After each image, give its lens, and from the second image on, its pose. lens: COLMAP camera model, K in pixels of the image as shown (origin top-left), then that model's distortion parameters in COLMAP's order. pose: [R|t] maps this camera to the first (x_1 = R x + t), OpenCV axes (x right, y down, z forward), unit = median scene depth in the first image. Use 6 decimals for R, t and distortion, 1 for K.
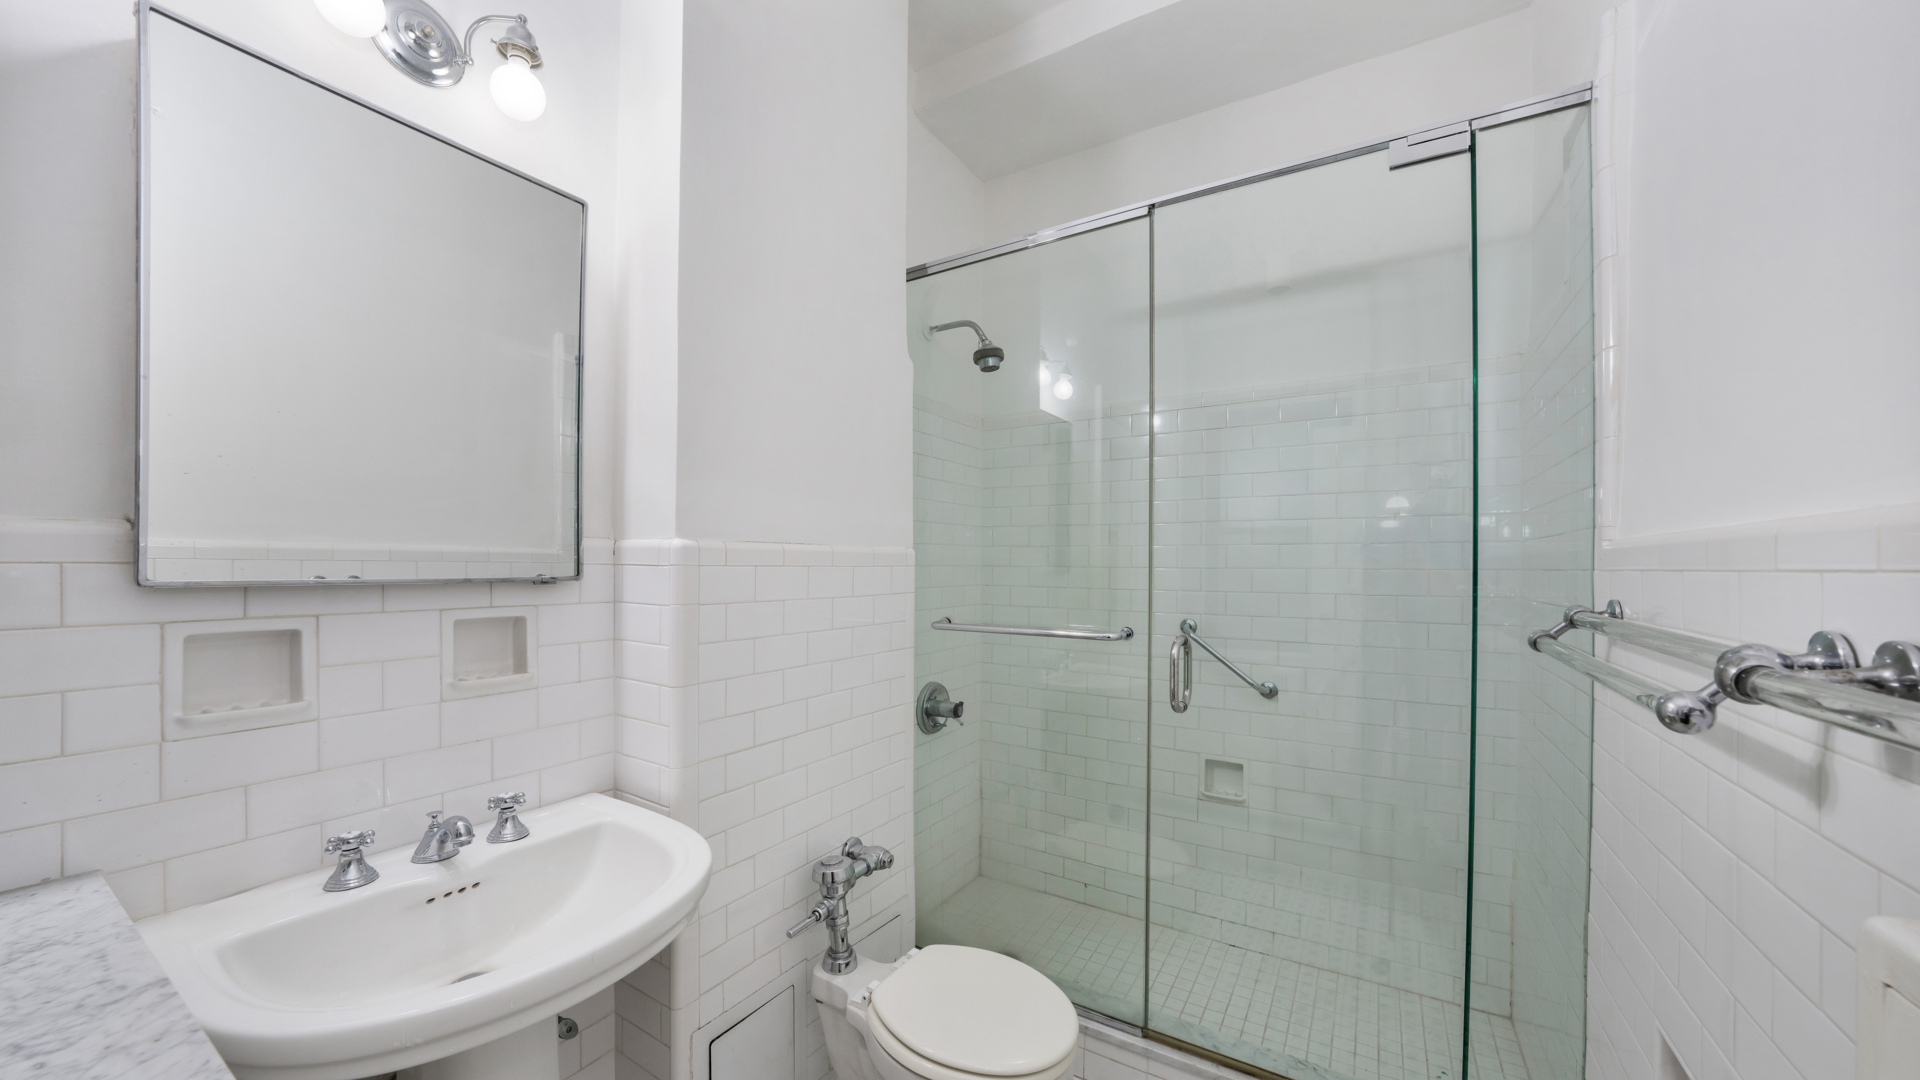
lens RADIAL K [[690.9, 0, 930.7], [0, 690.9, 562.2], [0, 0, 1]] dist [-0.017399, 0.000265]
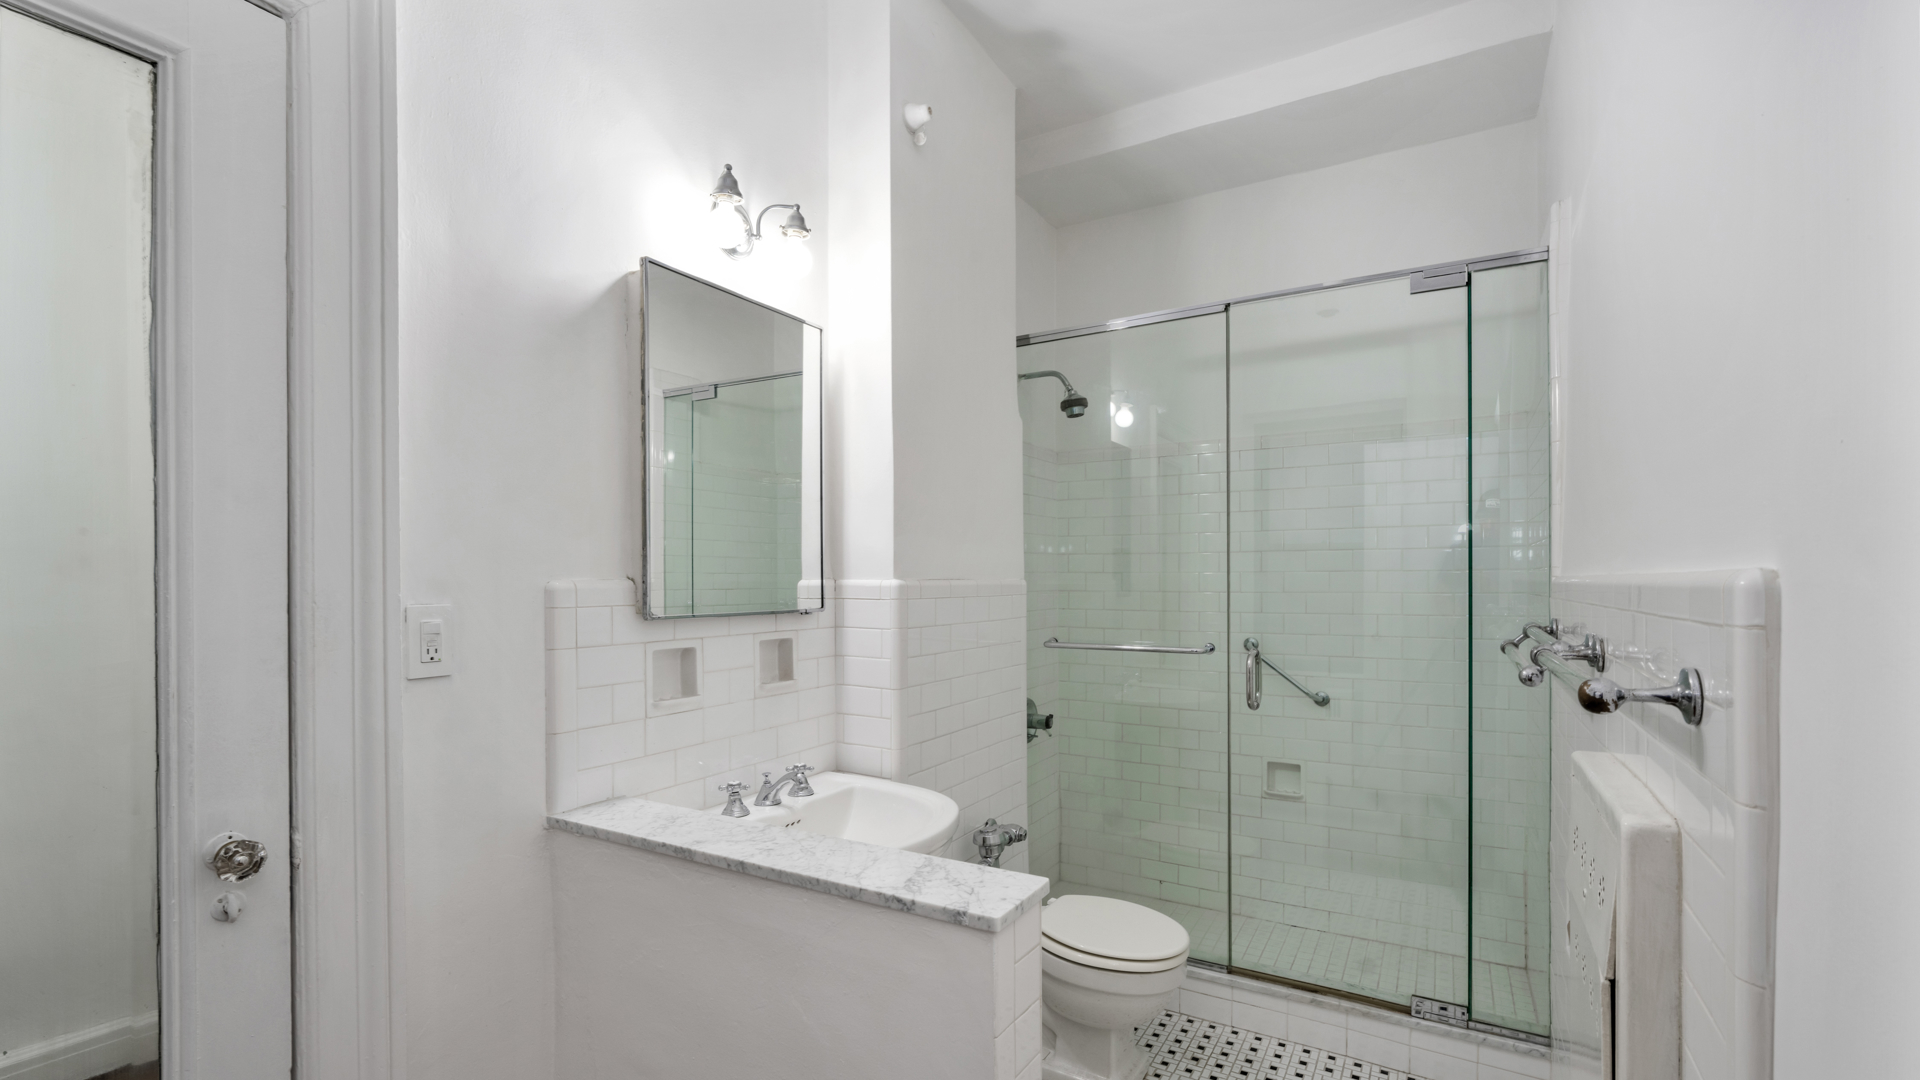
lens RADIAL K [[845.9, 0, 963.4], [0, 845.9, 572.8], [0, 0, 1]] dist [0.001630, -0.000091]
pose [[0.998204, -0.007141, 0.059482, -0.254821], [0.007429, 0.999962, -0.004635, -0.029667], [-0.059447, 0.005068, 0.998219, -0.509487]]
